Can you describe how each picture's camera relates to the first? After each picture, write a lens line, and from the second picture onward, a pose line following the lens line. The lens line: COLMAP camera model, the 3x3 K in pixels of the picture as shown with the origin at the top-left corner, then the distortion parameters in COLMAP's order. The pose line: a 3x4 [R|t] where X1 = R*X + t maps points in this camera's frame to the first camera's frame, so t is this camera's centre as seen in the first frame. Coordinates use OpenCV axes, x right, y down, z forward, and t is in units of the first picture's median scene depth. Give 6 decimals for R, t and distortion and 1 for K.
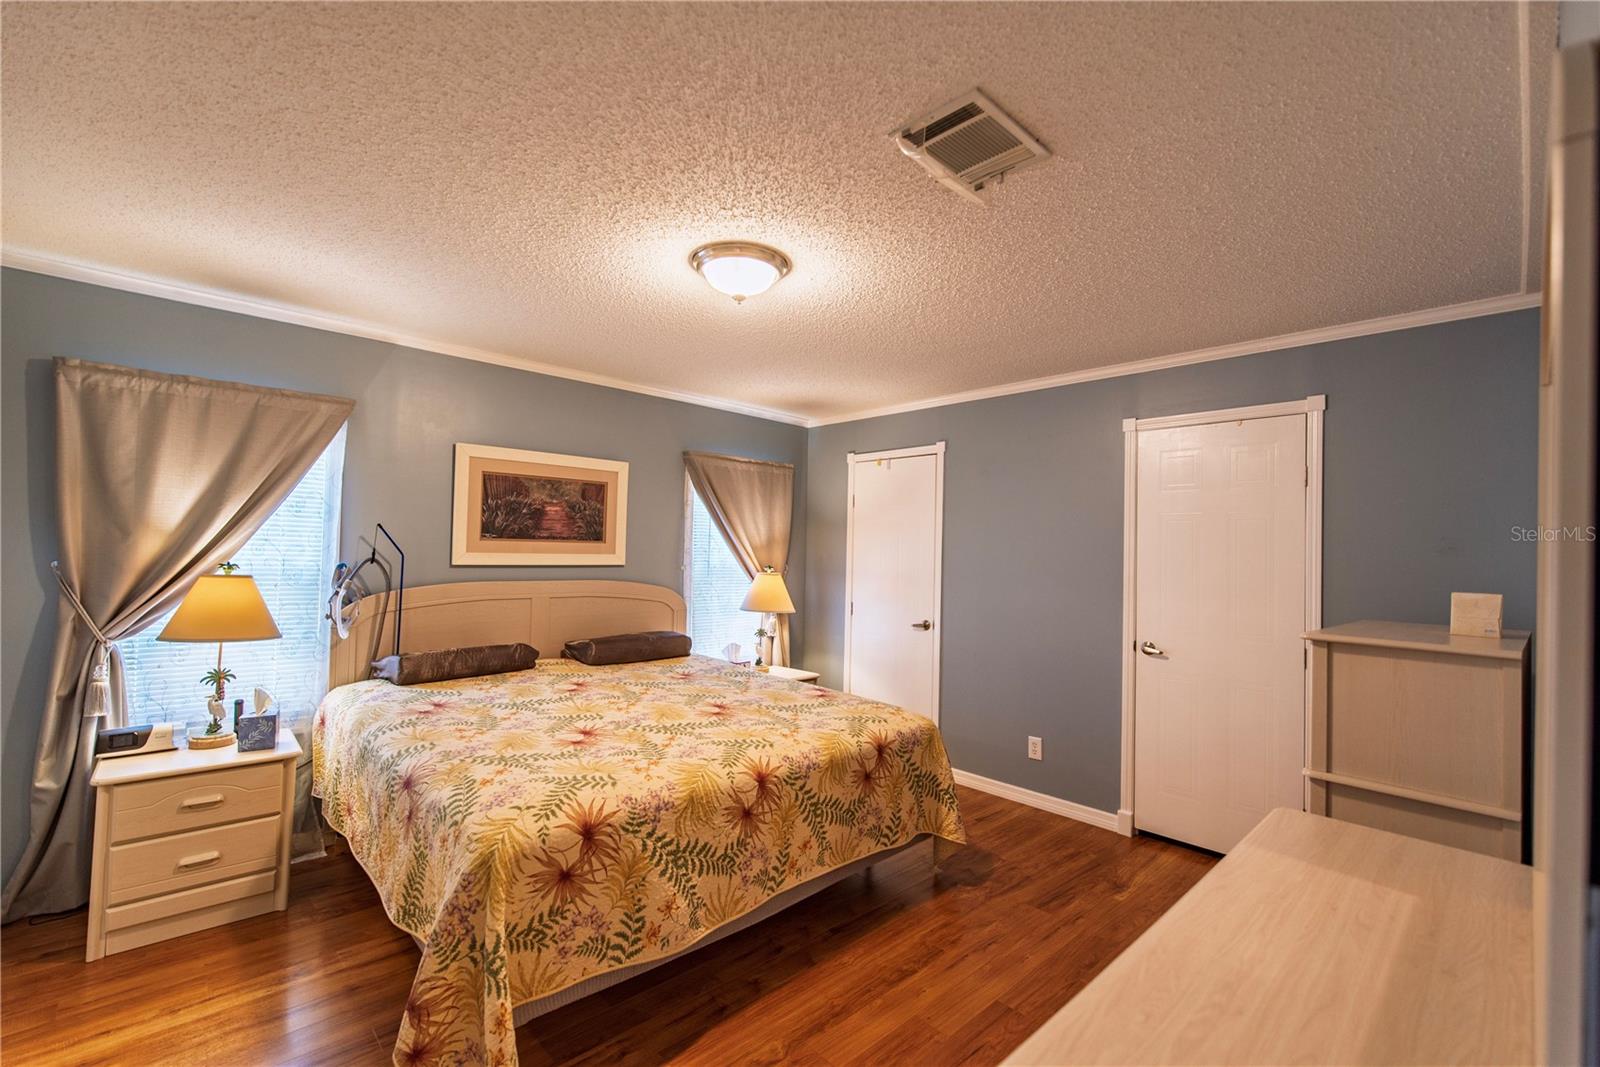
lens RADIAL K [[689.2, 0, 800.0], [0, 689.2, 532.2], [0, 0, 1]] dist [0.003108, -0.000871]
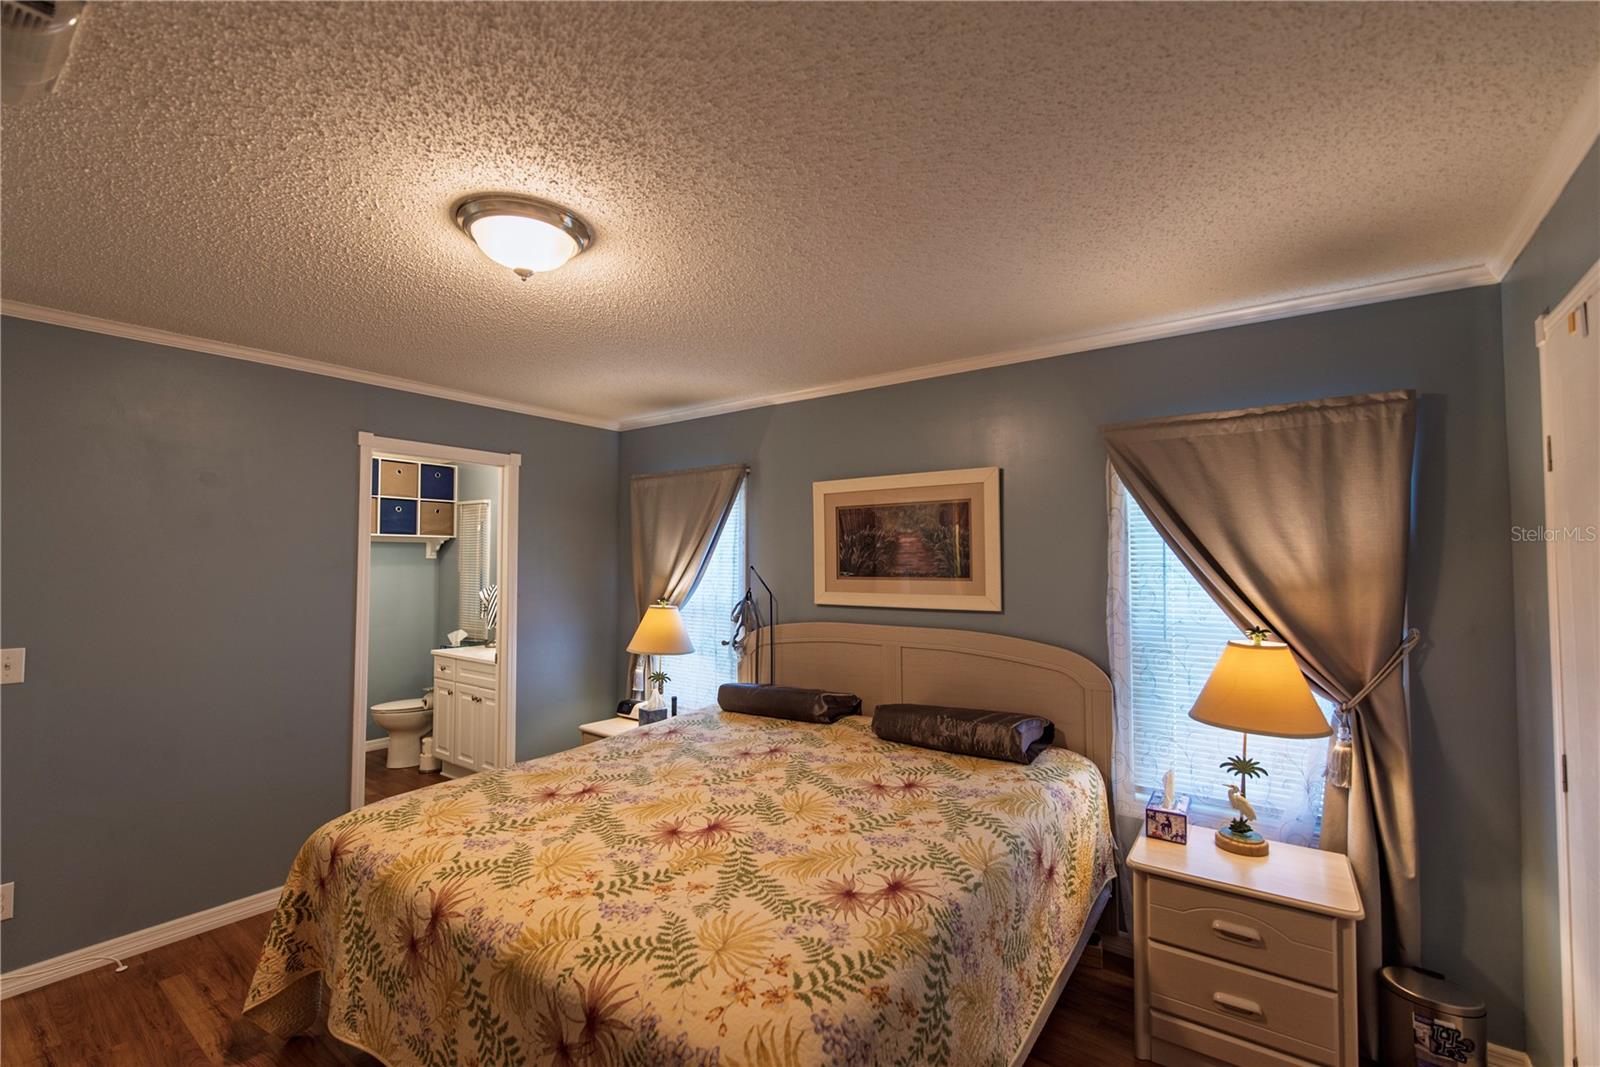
lens RADIAL K [[689.2, 0, 800.0], [0, 689.2, 532.2], [0, 0, 1]] dist [0.003108, -0.000871]
pose [[0.171593, -0.066425, -0.982926, 0.465278], [0.030869, 0.997597, -0.062027, 0.004527], [0.984684, -0.019698, 0.173231, 0.768483]]
